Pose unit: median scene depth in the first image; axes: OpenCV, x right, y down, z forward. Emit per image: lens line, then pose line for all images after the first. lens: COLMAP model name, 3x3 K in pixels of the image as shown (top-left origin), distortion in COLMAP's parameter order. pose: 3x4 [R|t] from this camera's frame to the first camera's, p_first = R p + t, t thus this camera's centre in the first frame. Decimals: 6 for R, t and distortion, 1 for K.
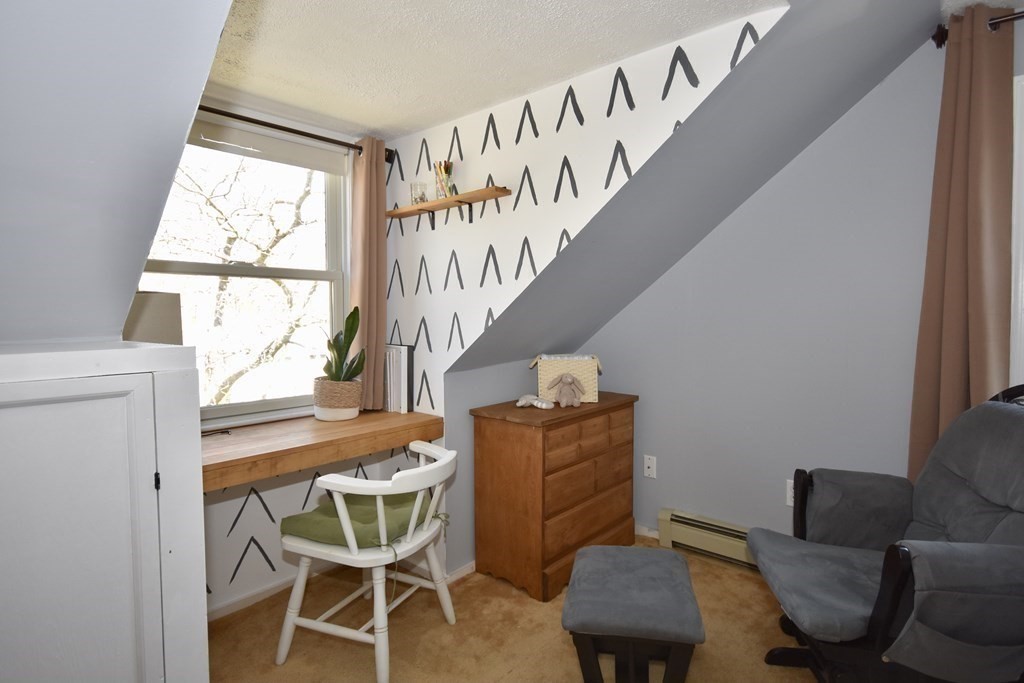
lens RADIAL K [[556.1, 0, 512.0], [0, 556.1, 341.5], [0, 0, 1]] dist [0.013815, 0.000888]
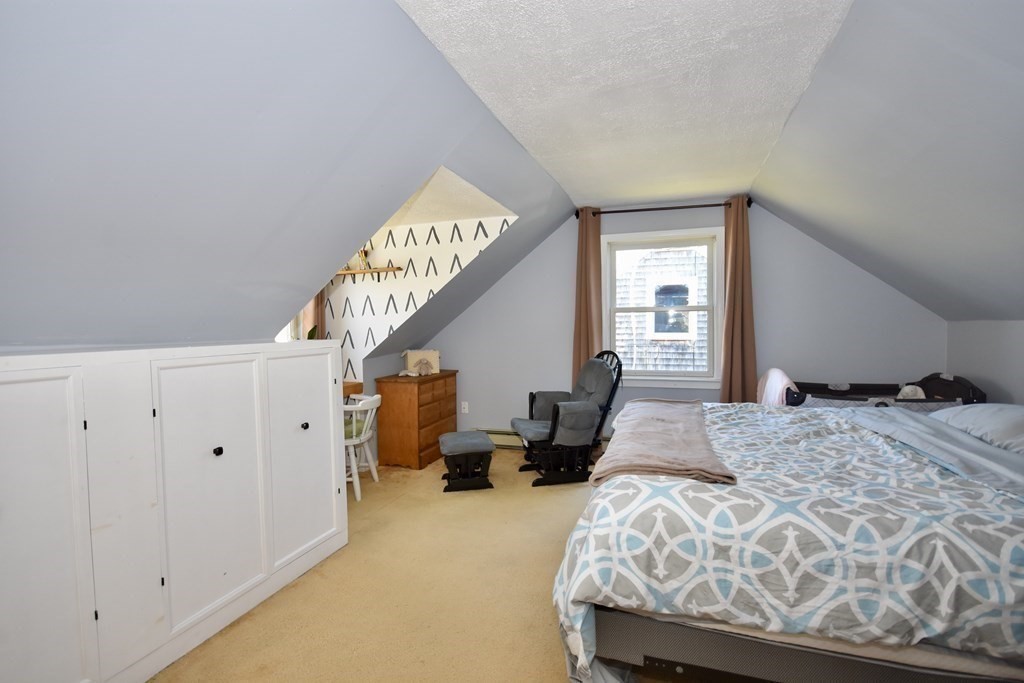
lens RADIAL K [[488.1, 0, 512.0], [0, 488.1, 341.5], [0, 0, 1]] dist [0.000021, -0.000005]
pose [[0.922634, -0.018874, 0.385214, -0.311250], [0.026043, 0.999571, -0.013403, 0.033832], [-0.384796, 0.022398, 0.922730, -0.782589]]
